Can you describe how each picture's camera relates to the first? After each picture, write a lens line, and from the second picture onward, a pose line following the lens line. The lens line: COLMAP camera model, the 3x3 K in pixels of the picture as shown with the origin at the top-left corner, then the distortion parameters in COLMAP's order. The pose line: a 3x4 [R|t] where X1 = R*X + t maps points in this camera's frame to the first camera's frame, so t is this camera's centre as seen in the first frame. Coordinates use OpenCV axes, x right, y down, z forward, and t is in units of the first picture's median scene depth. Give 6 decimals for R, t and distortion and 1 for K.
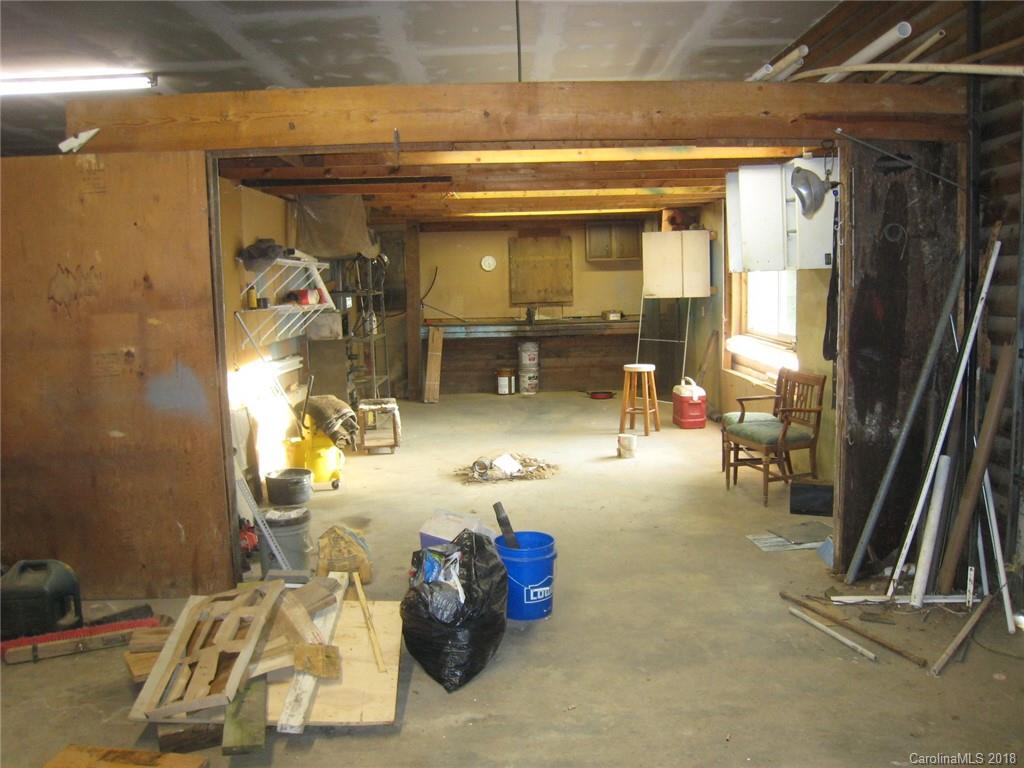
lens RADIAL K [[839.2, 0, 514.8], [0, 839.2, 381.1], [0, 0, 1]] dist [-0.088477, 0.001591]
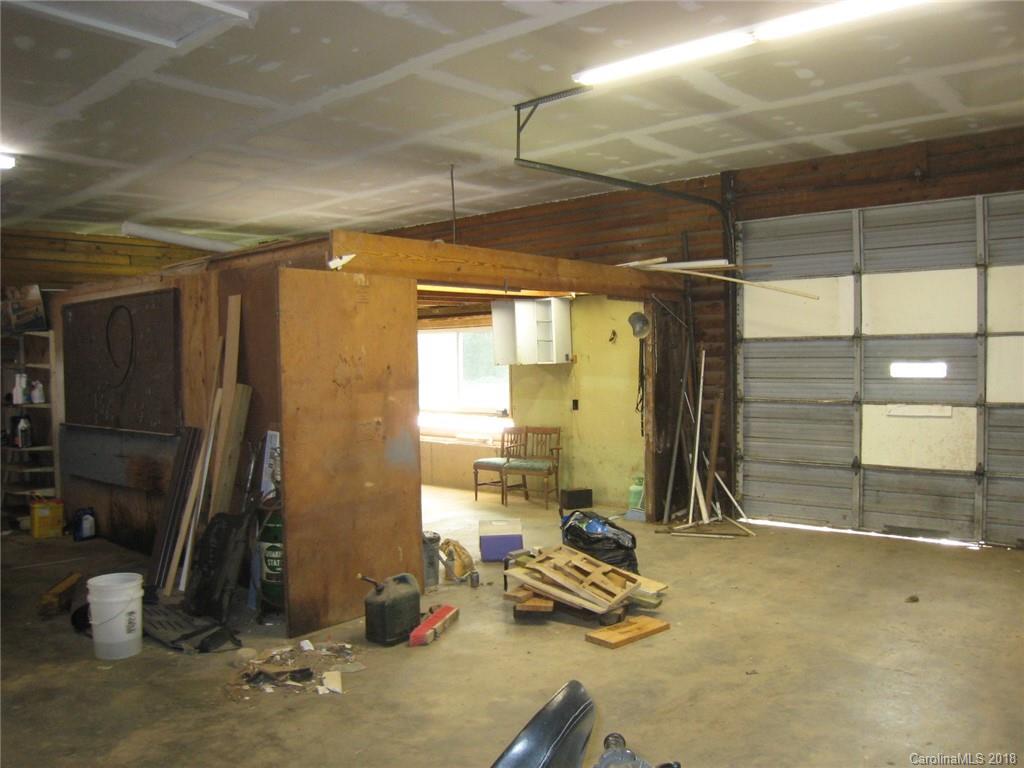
lens RADIAL K [[839.2, 0, 514.8], [0, 839.2, 381.1], [0, 0, 1]] dist [-0.088477, 0.001591]
pose [[0.664929, -0.009625, 0.746845, -0.830644], [0.088922, 0.993826, -0.066360, 0.006056], [-0.741595, 0.110536, 0.661679, -0.047579]]
